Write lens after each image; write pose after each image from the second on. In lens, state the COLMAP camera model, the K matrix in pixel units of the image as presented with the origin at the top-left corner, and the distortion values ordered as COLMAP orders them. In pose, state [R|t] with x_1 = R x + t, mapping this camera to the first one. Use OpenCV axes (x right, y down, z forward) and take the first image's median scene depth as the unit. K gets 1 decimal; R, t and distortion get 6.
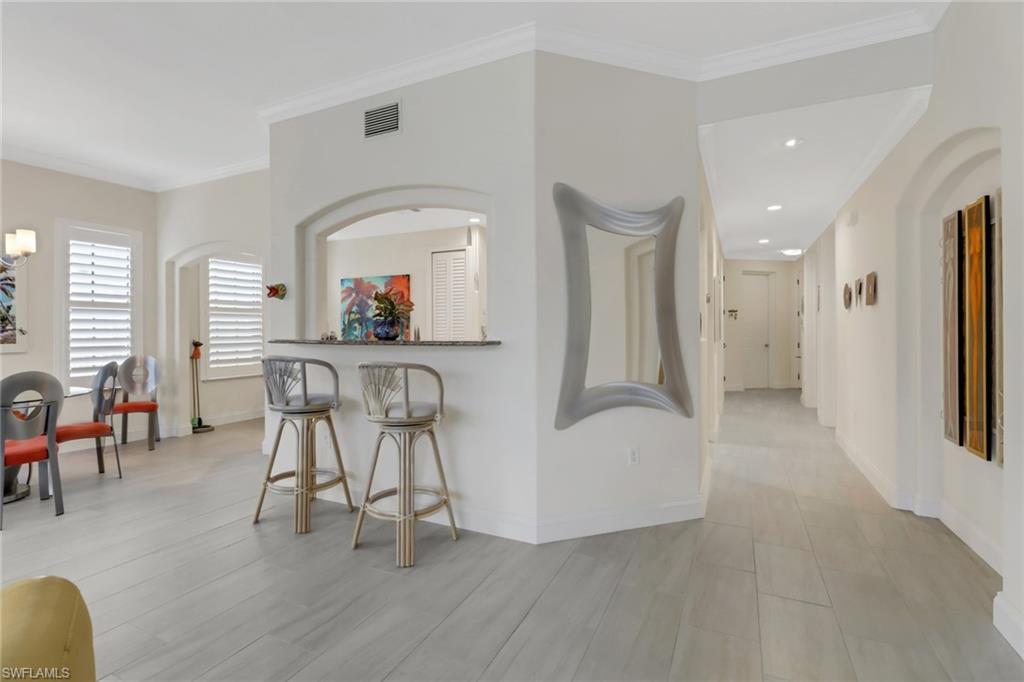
lens RADIAL K [[475.5, 0, 514.6], [0, 475.5, 319.1], [0, 0, 1]] dist [0.011944, -0.007320]
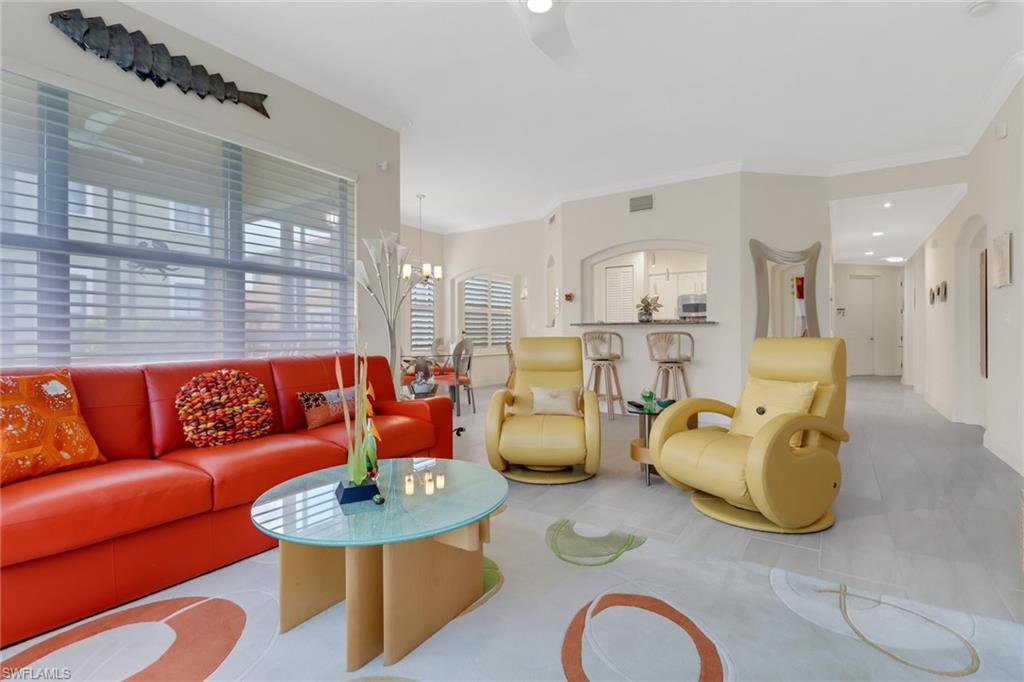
lens RADIAL K [[532.0, 0, 472.2], [0, 532.0, 332.1], [0, 0, 1]] dist [0.002172, -0.011807]
pose [[0.987573, -0.000933, -0.157157, -0.563477], [0.003063, 0.999907, 0.013316, 0.045010], [0.157130, -0.013632, 0.987484, -1.059122]]
